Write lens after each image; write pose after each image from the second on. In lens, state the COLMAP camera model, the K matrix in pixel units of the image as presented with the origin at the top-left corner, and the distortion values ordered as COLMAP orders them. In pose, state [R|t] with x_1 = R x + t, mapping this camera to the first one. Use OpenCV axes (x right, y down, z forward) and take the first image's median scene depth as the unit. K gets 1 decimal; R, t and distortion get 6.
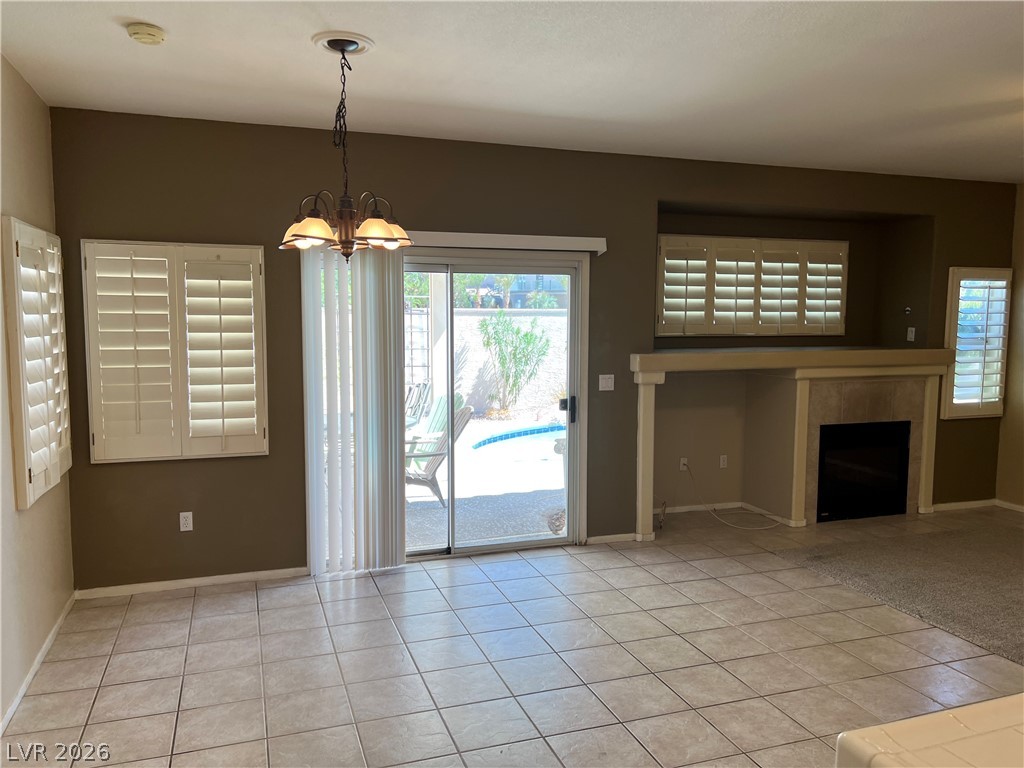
lens RADIAL K [[756.7, 0, 512.0], [0, 756.7, 384.0], [0, 0, 1]] dist [0.079551, -0.102017]
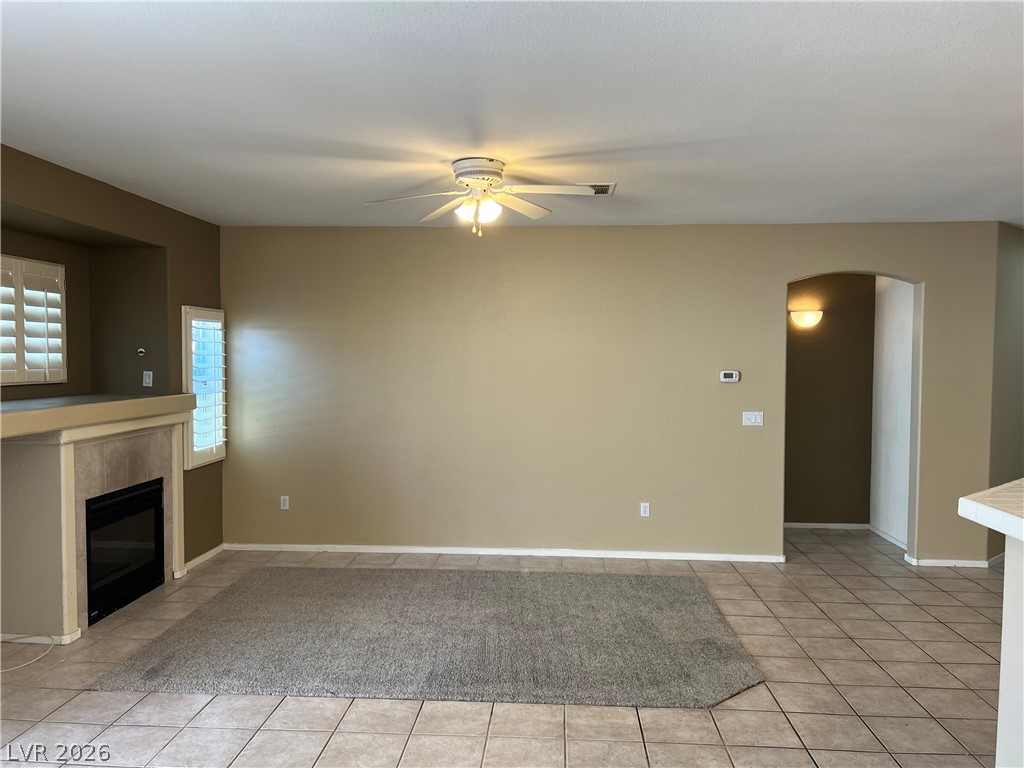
lens RADIAL K [[767.2, 0, 498.9], [0, 767.2, 387.9], [0, 0, 1]] dist [0.042263, -0.056689]
pose [[0.407560, -0.043338, 0.912149, -0.132273], [0.087498, 0.996131, 0.008233, -0.028858], [-0.908977, 0.076456, 0.409775, 0.292775]]
